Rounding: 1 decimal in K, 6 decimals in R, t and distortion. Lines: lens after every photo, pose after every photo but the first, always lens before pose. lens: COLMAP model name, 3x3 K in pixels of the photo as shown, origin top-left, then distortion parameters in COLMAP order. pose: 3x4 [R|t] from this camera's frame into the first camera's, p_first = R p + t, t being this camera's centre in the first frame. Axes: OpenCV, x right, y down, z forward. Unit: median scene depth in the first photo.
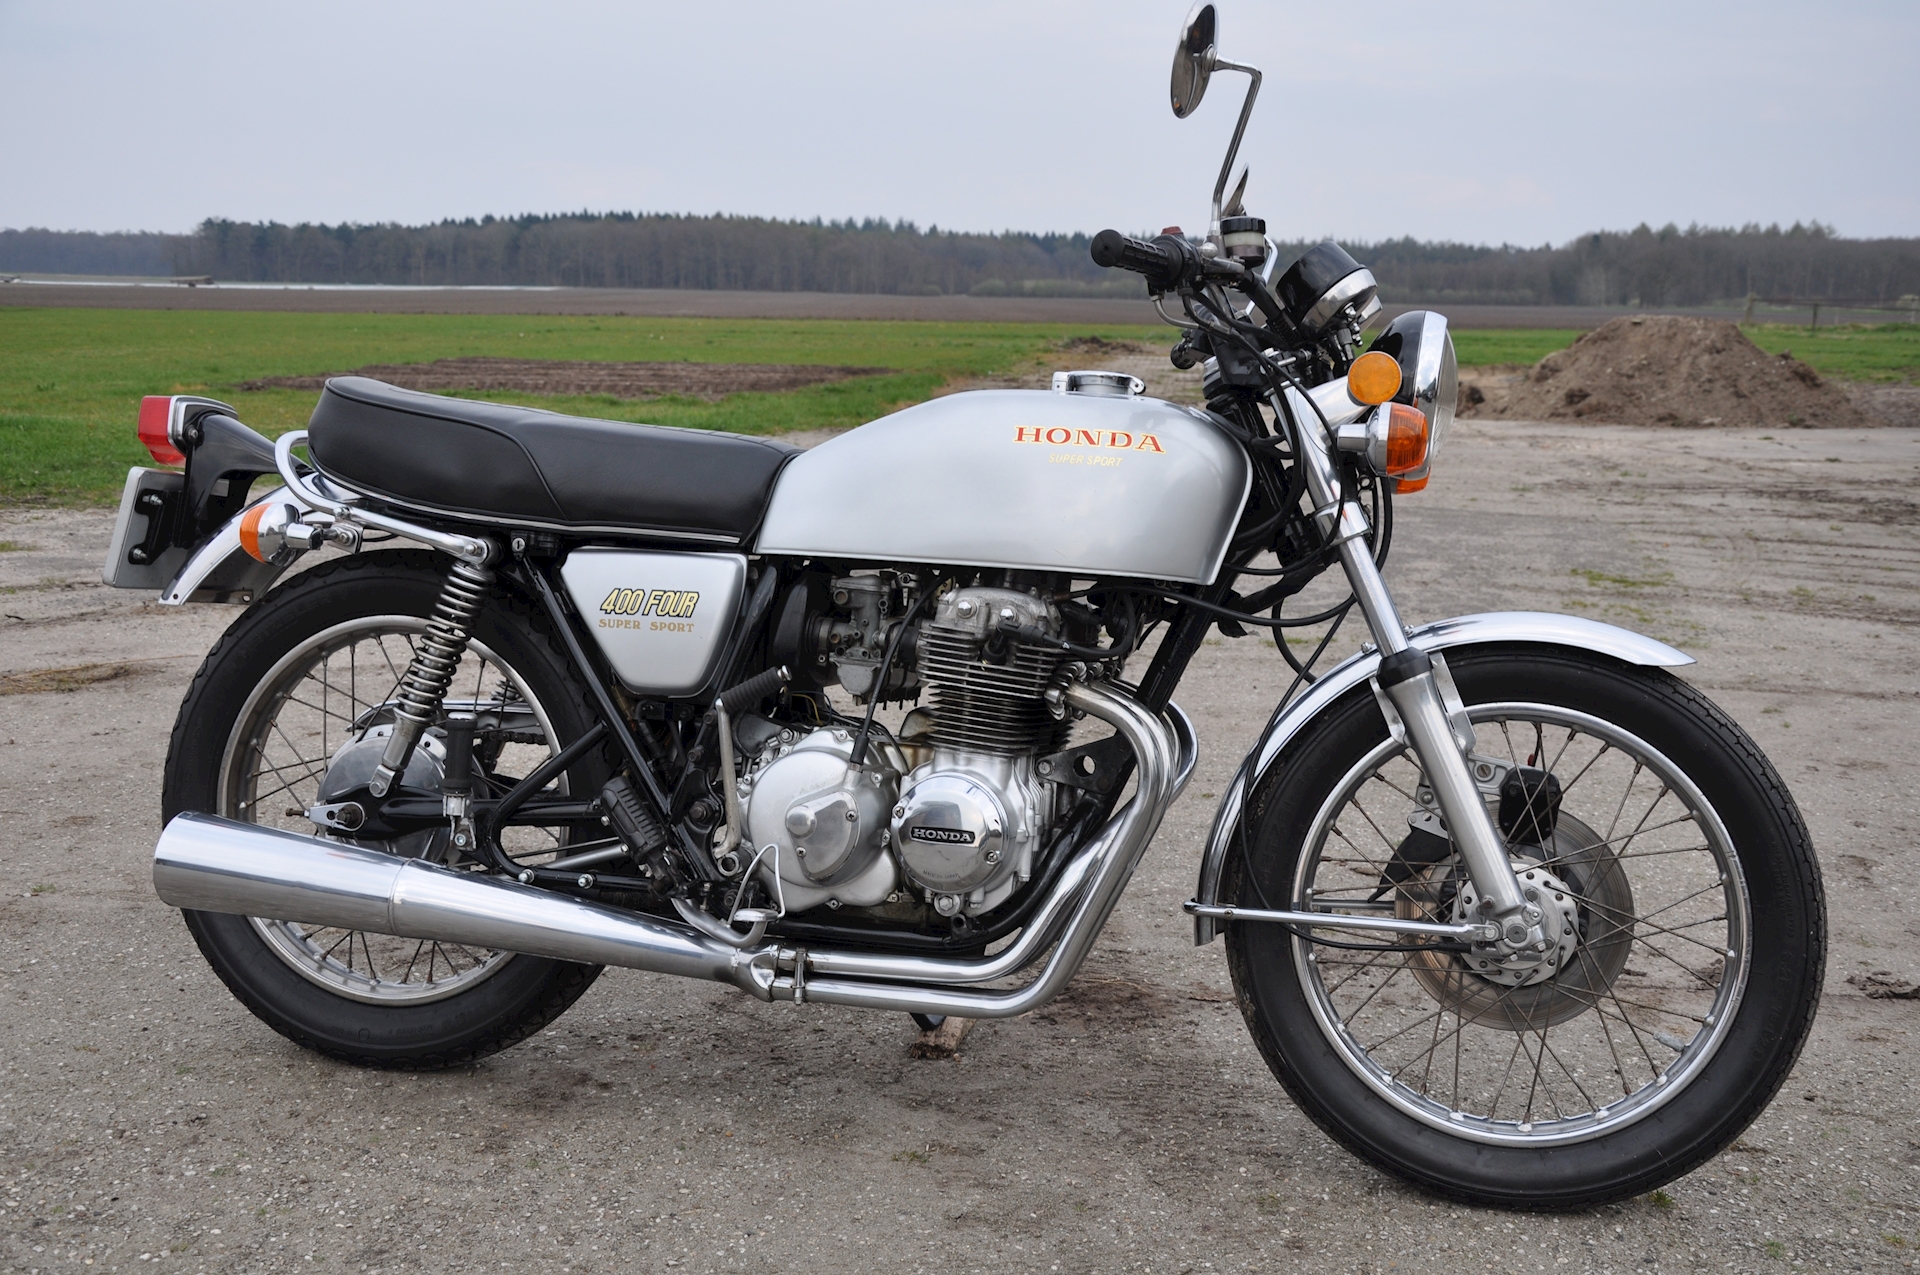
lens RADIAL K [[2086.5, 0, 962.8], [0, 2086.5, 646.3], [0, 0, 1]] dist [-0.040343, 0.338644]
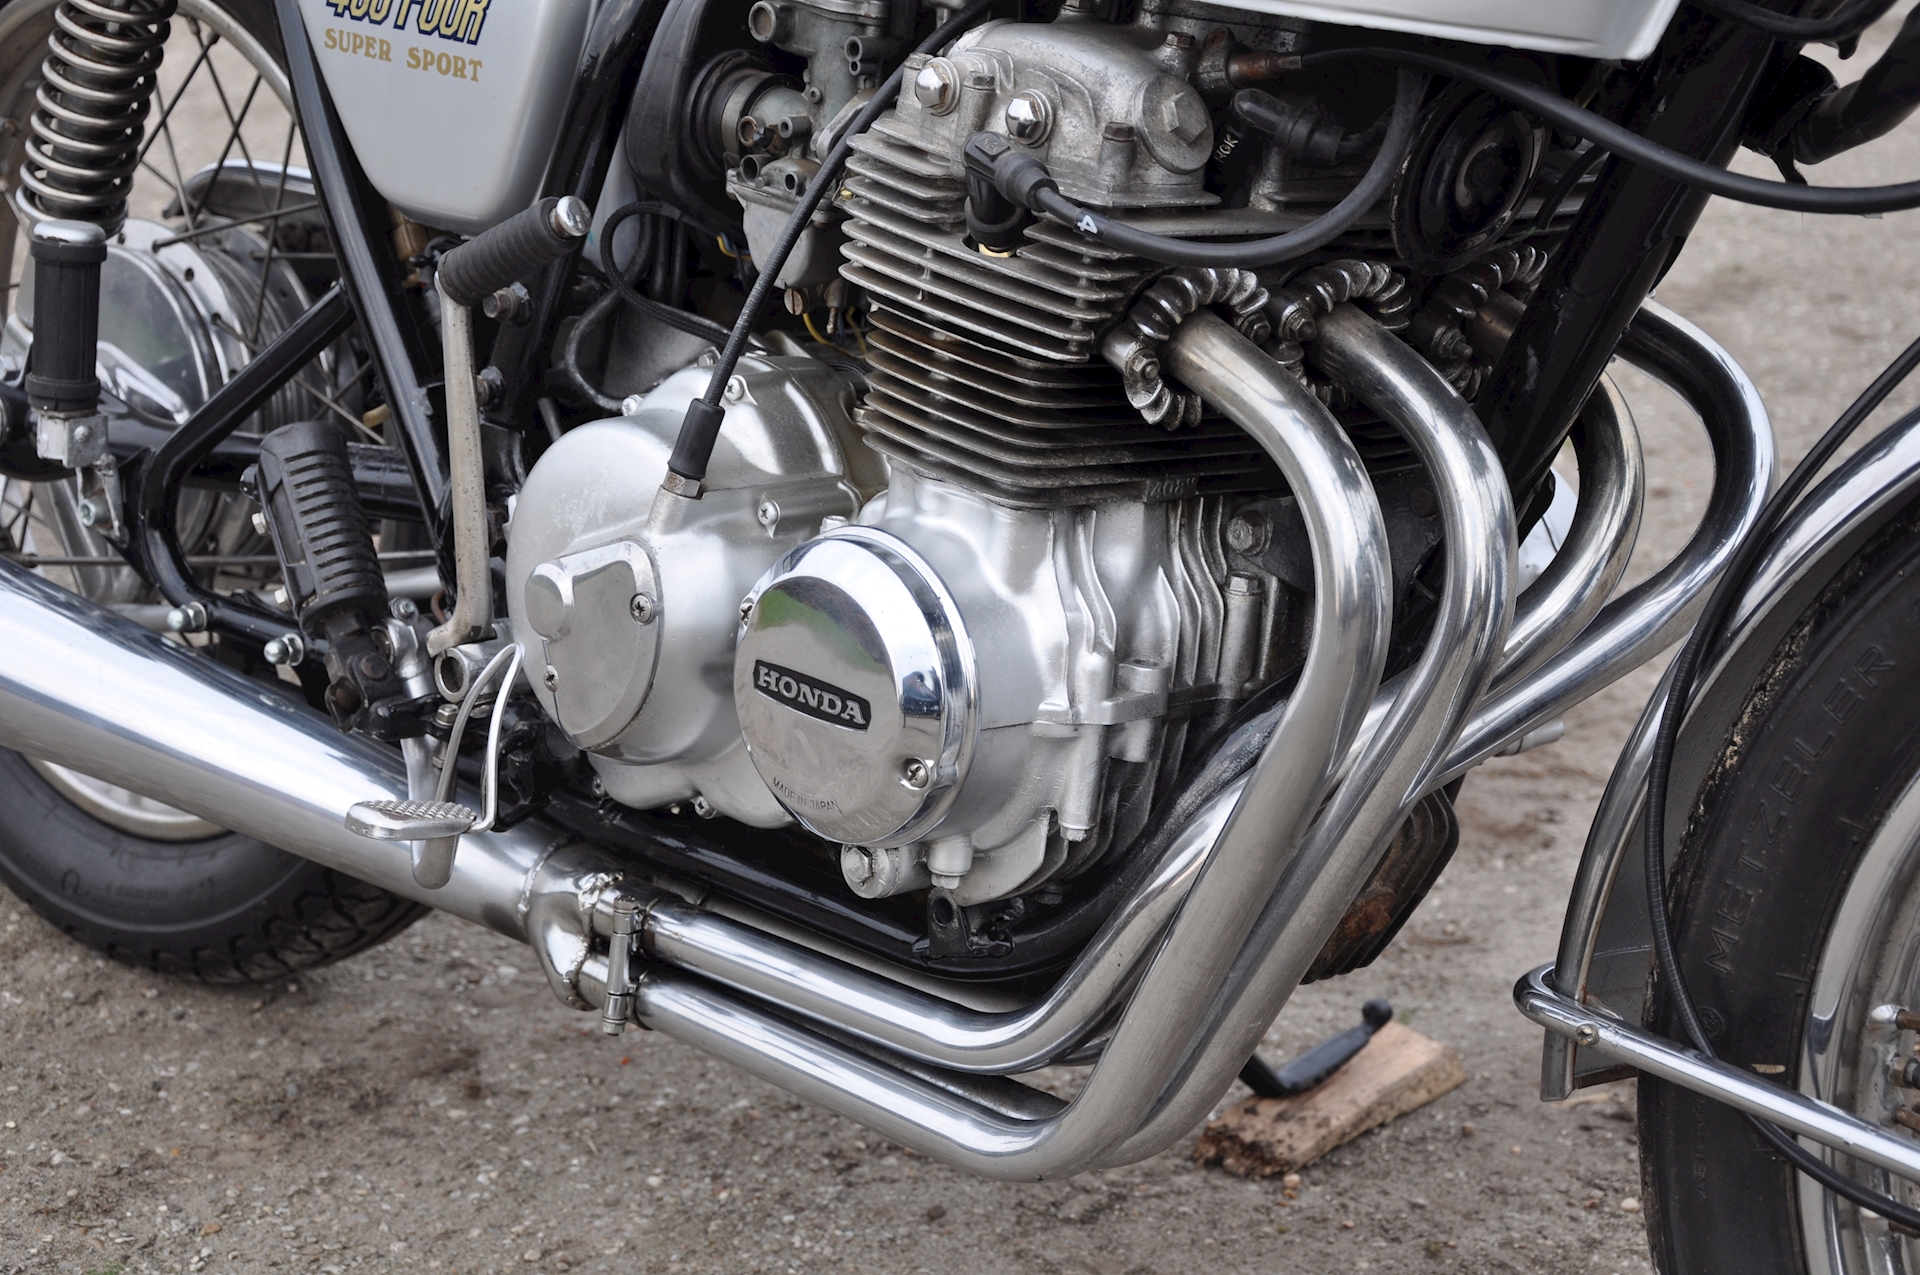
lens RADIAL K [[3896.1, 0, 960.0], [0, 3896.1, 637.5], [0, 0, 1]] dist [0.335008, 0.267307]
pose [[0.851007, 0.146939, -0.504178, 0.346232], [-0.050155, 0.978411, 0.200492, -0.058863], [0.522753, -0.145333, 0.840004, 0.398968]]
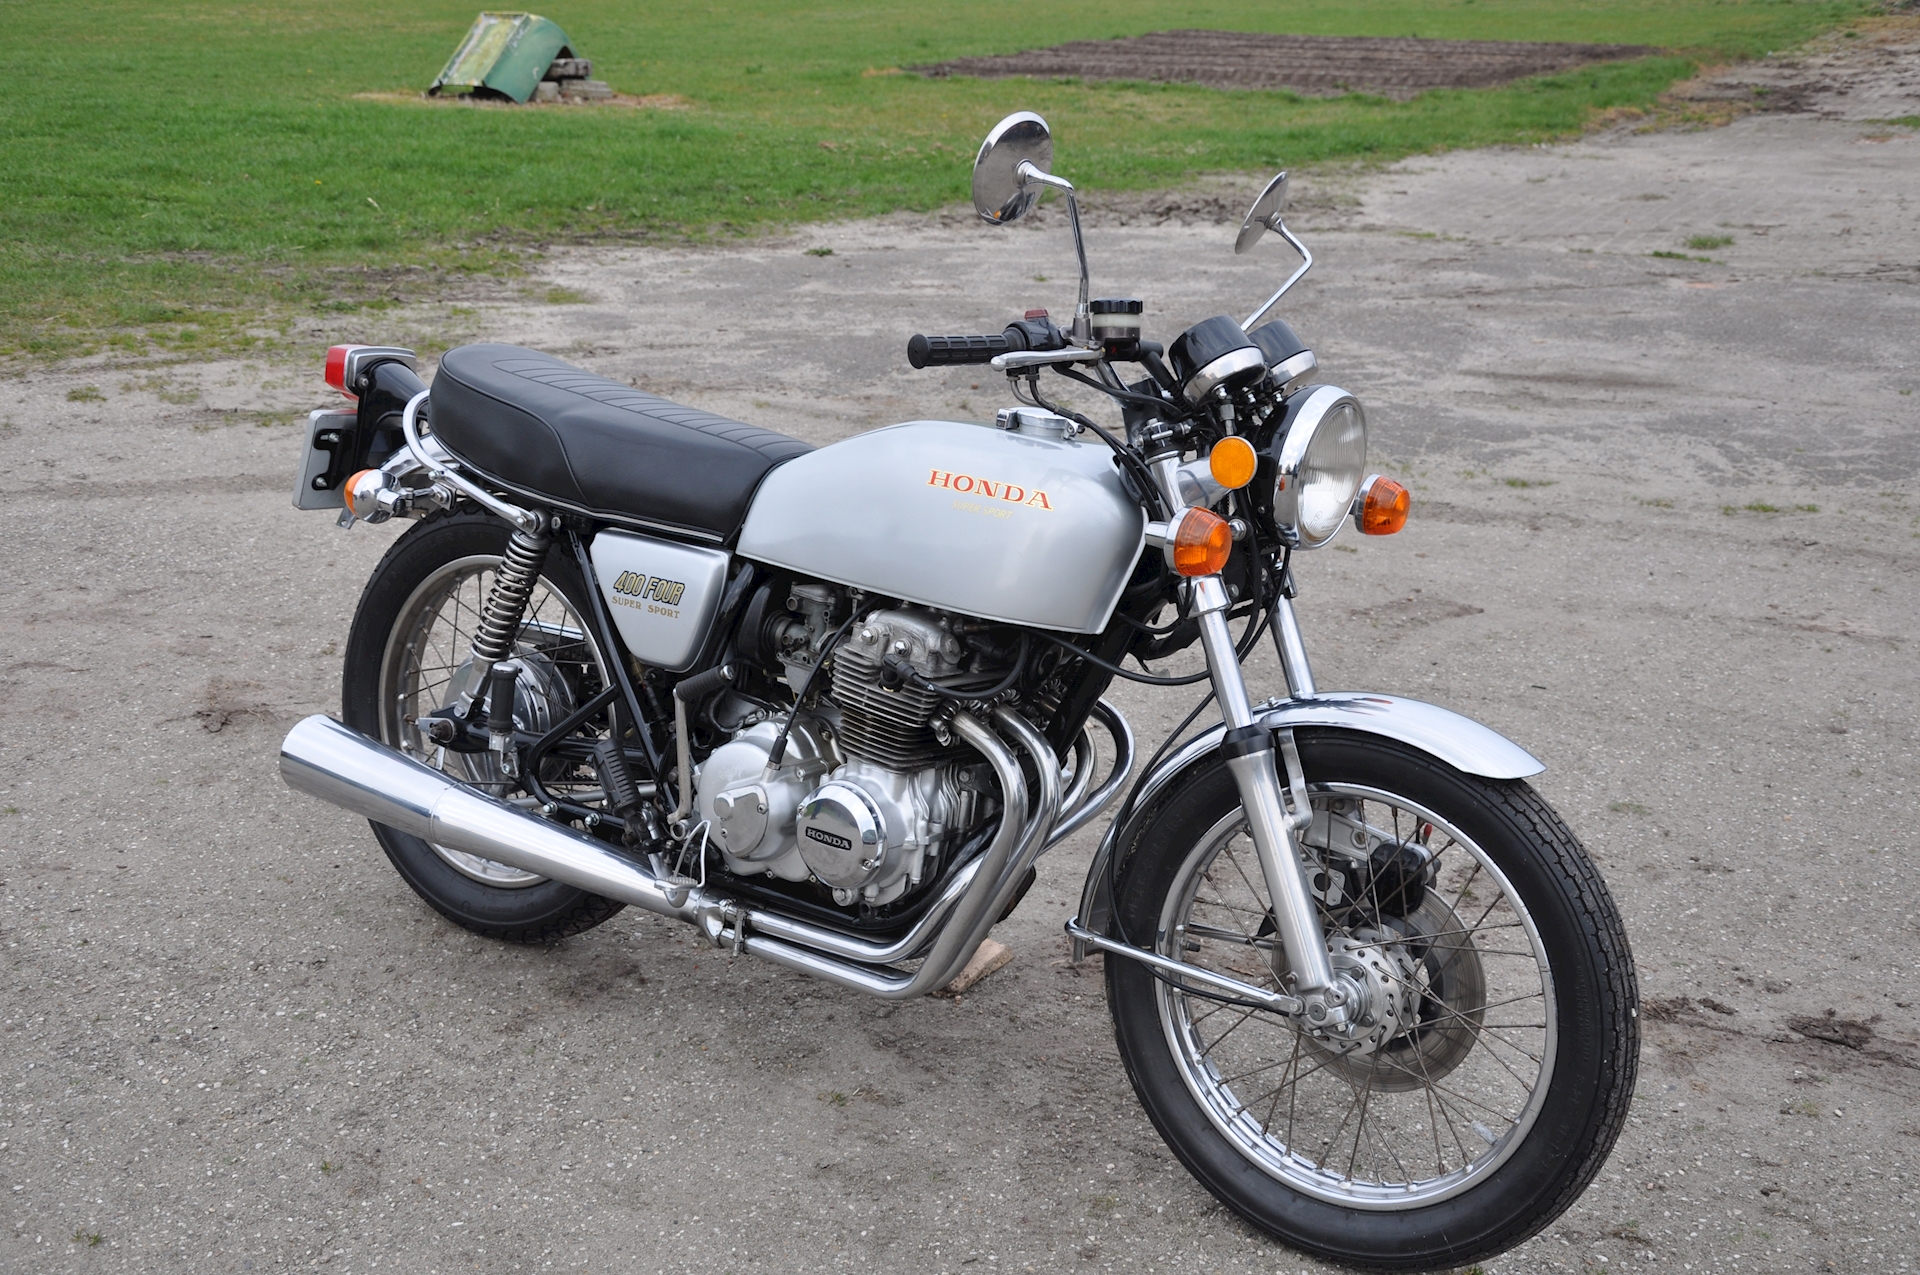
lens RADIAL K [[2248.8, 0, 969.4], [0, 2248.8, 631.9], [0, 0, 1]] dist [-0.009745, 0.390946]
pose [[0.932771, 0.108009, -0.343907, 0.435885], [-0.056787, 0.986171, 0.155699, -0.198001], [0.355968, -0.125702, 0.926005, -0.068539]]
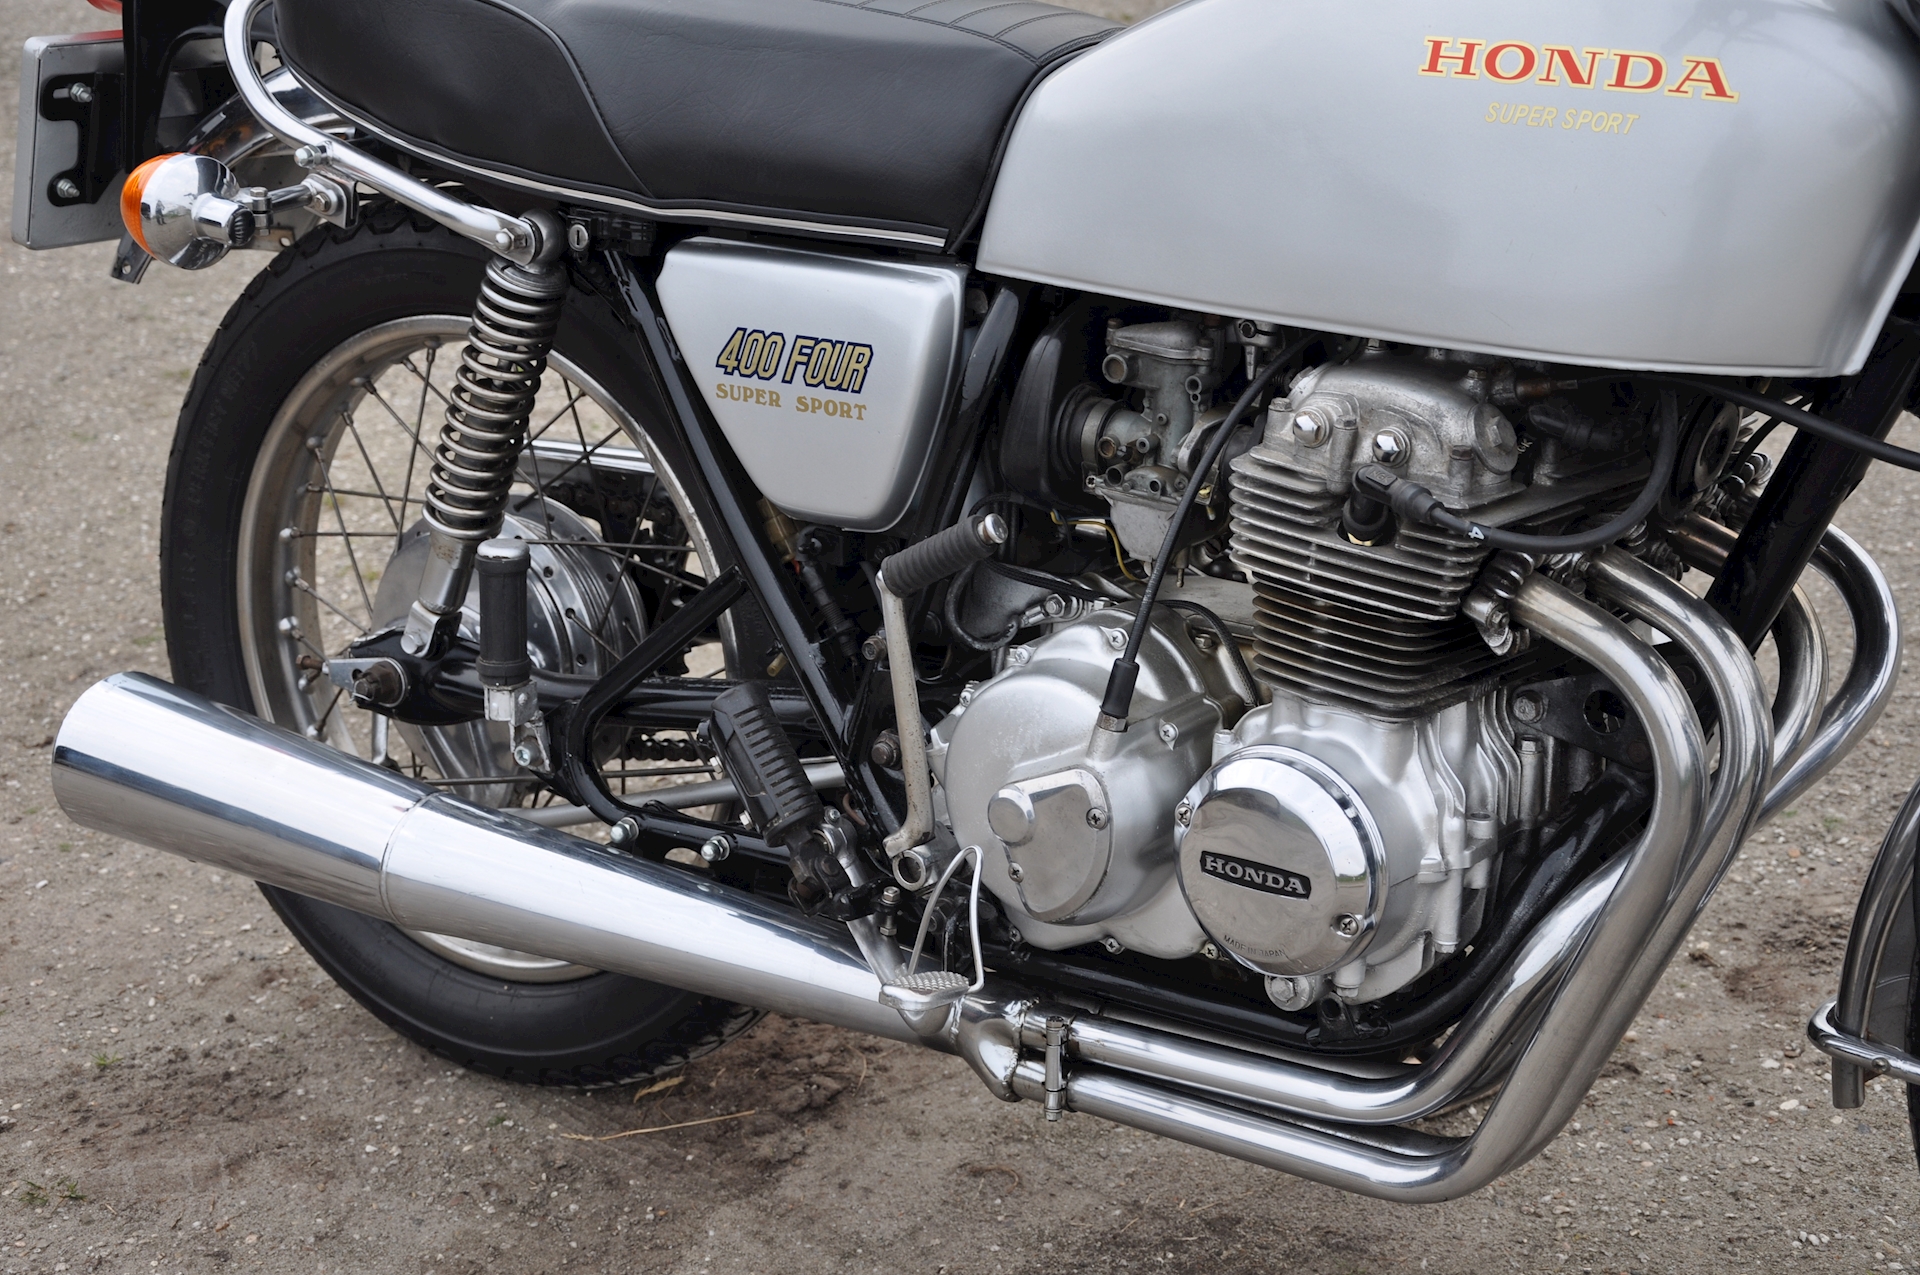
lens RADIAL K [[3484.2, 0, 960.0], [0, 3484.2, 637.5], [0, 0, 1]] dist [0.306758, 0.157317]
pose [[0.924390, 0.056071, -0.377304, 0.230568], [0.038772, 0.970203, 0.239171, -0.164543], [0.379473, -0.235716, 0.894672, 0.204498]]
